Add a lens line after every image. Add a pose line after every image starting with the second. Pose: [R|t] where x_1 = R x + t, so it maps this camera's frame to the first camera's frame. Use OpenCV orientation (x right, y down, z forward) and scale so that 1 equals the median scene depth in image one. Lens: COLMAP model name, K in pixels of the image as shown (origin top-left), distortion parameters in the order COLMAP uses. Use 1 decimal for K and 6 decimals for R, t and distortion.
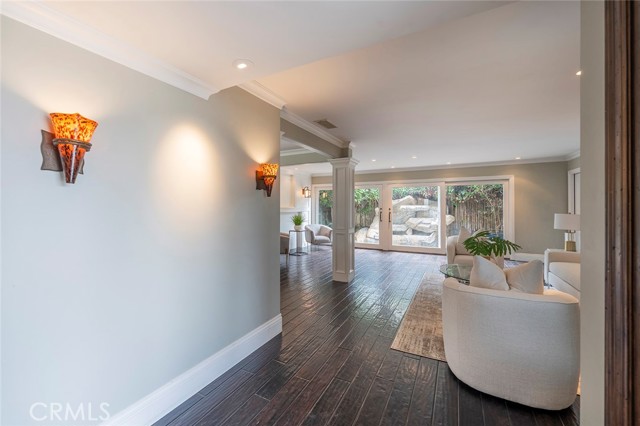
lens RADIAL K [[263.3, 0, 331.8], [0, 263.3, 206.7], [0, 0, 1]] dist [0.002441, -0.000786]
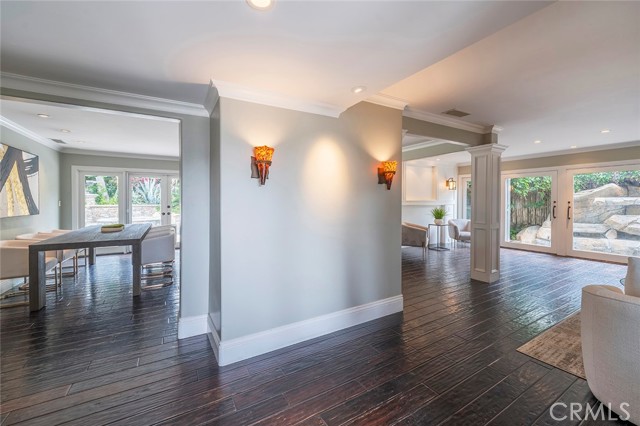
lens RADIAL K [[263.3, 0, 329.4], [0, 263.3, 203.9], [0, 0, 1]] dist [0.002441, -0.000786]
pose [[0.858033, 0.005225, -0.513568, 0.103079], [0.002521, 0.999893, 0.014384, 0.005296], [0.513588, -0.013636, 0.857928, -0.099178]]
